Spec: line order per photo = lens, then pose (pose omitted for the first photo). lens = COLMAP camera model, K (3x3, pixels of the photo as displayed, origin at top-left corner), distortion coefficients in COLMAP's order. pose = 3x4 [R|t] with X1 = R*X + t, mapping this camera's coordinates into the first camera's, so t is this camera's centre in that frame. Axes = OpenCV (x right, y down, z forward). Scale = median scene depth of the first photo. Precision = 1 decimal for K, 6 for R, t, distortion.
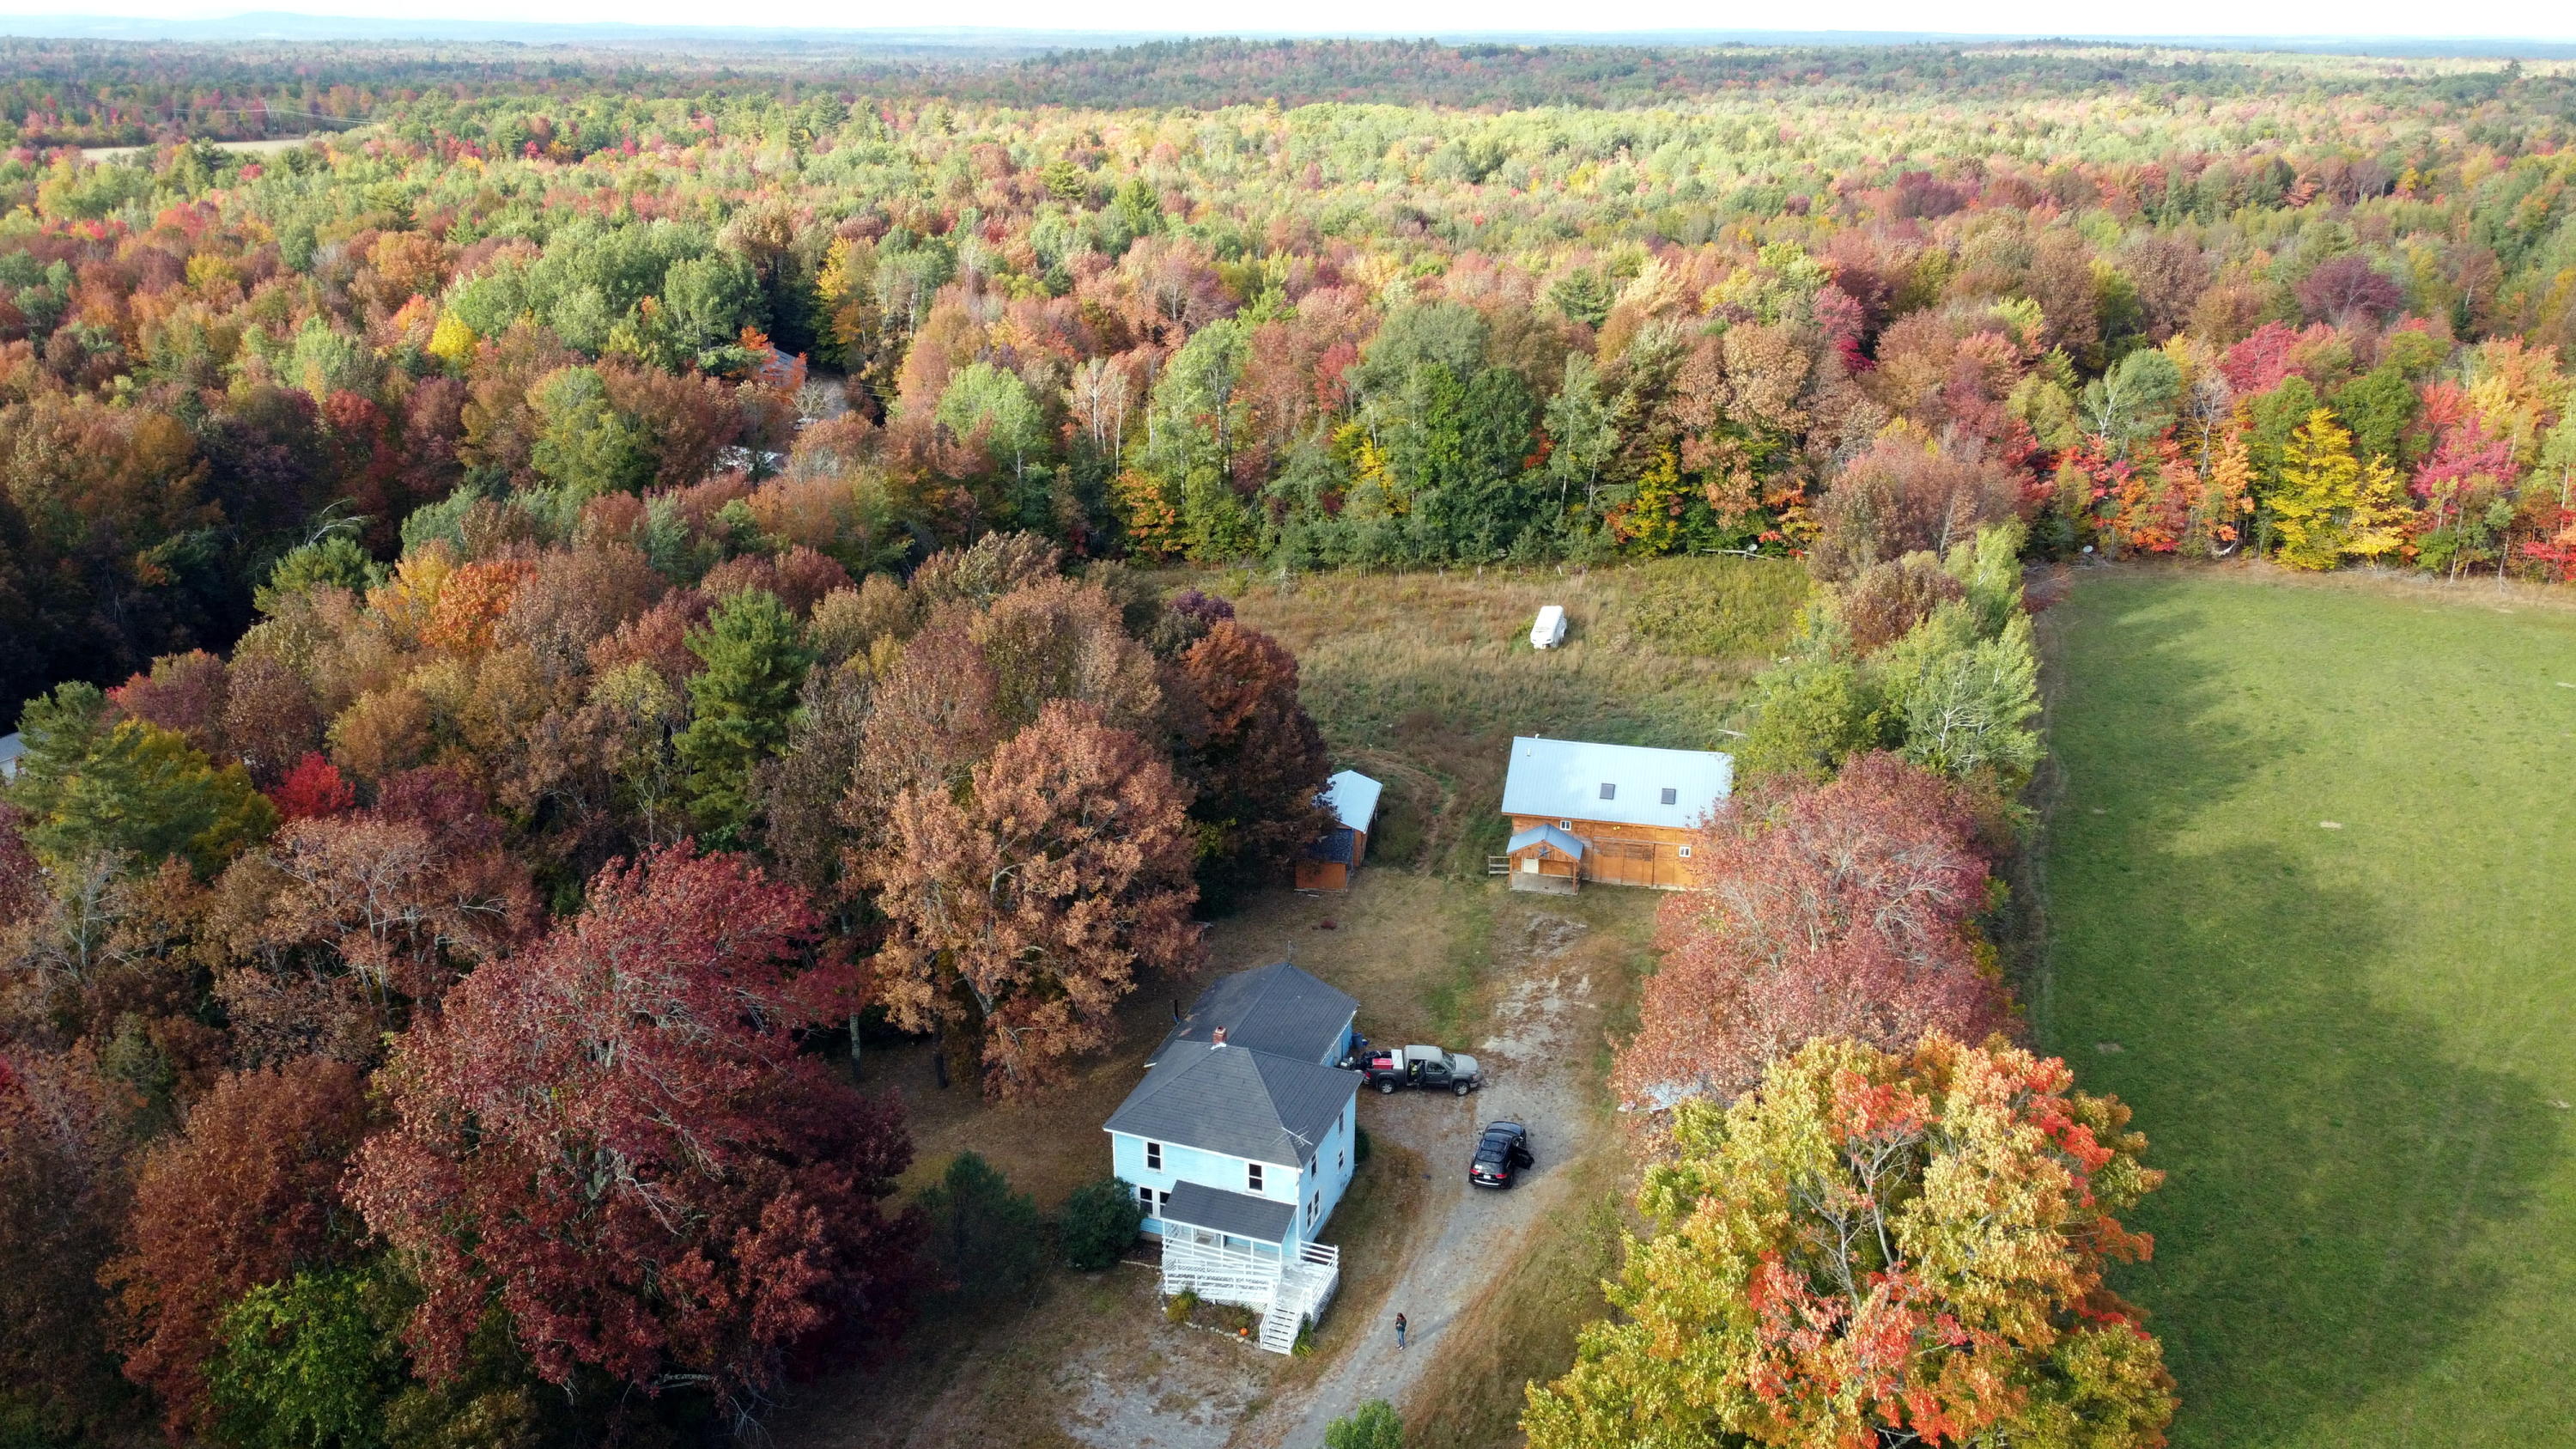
lens RADIAL K [[1916.5, 0, 1288.0], [0, 1916.5, 724.5], [0, 0, 1]] dist [-0.002564, 0.001974]
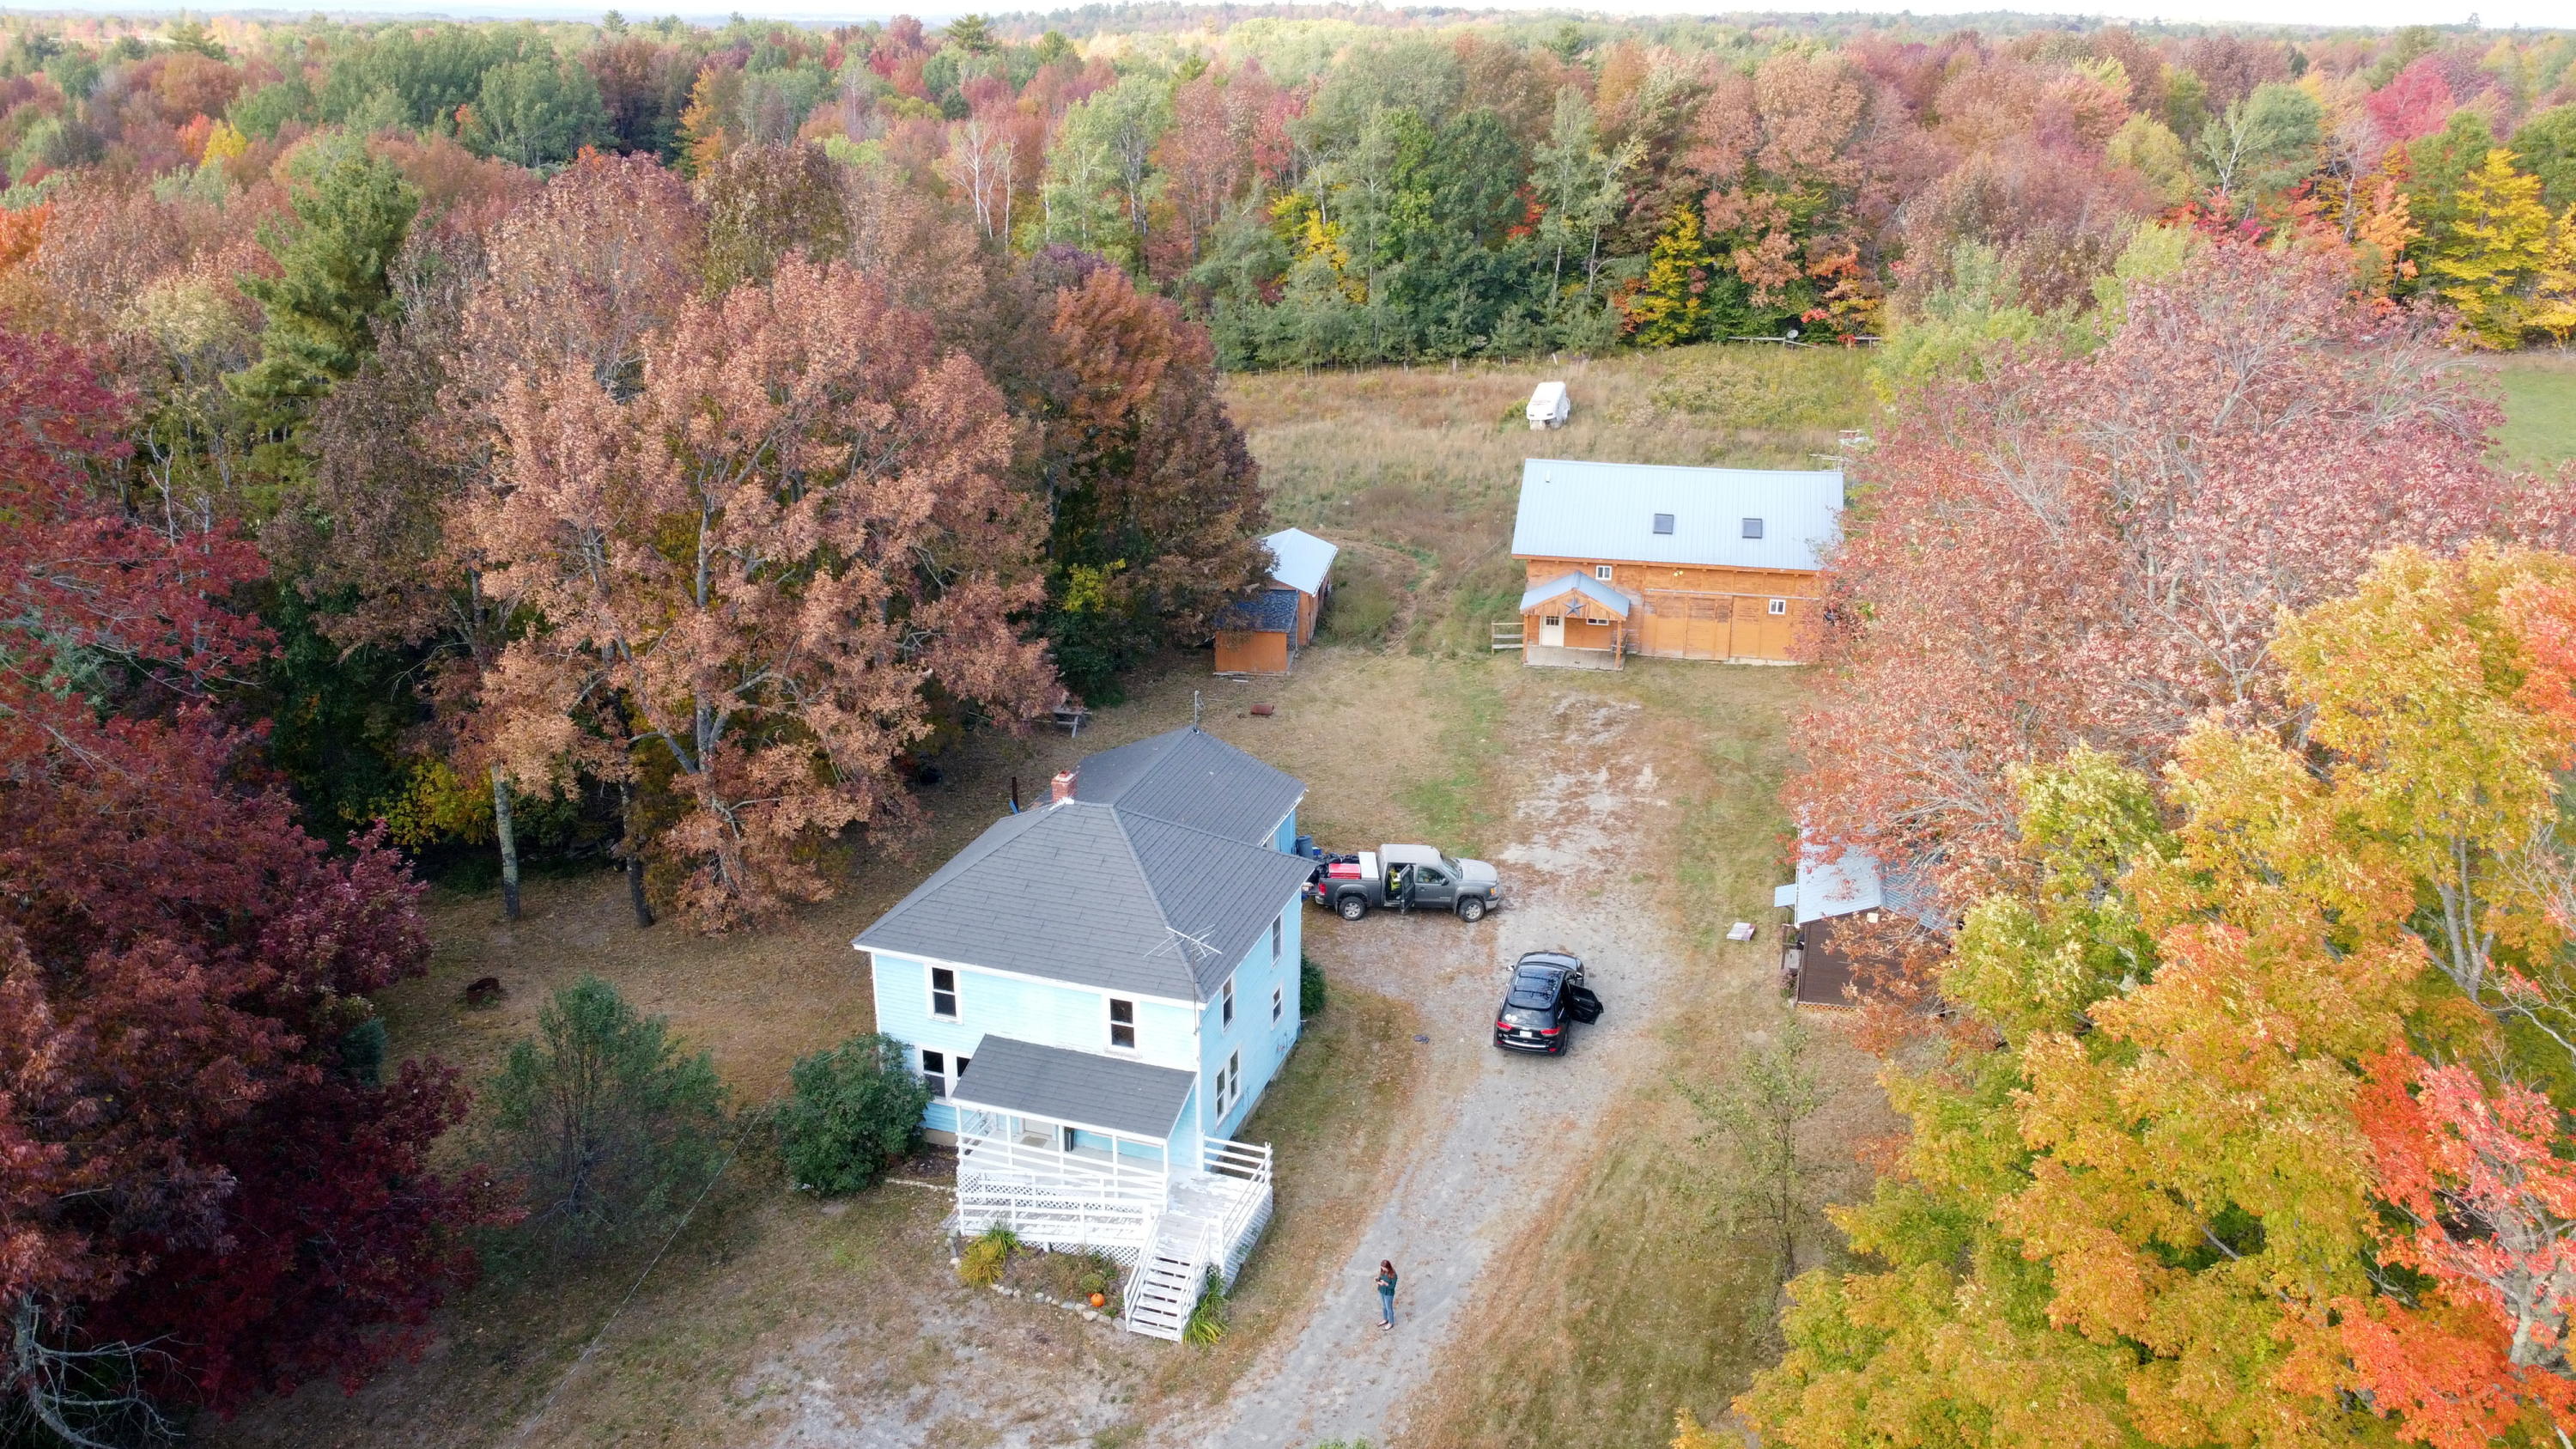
lens RADIAL K [[1916.5, 0, 1288.0], [0, 1916.5, 724.5], [0, 0, 1]] dist [-0.002564, 0.001974]
pose [[0.999600, -0.005488, 0.027757, 0.012521], [0.005310, 0.999965, 0.006480, 0.112824], [-0.027792, -0.006330, 0.999594, 0.342459]]
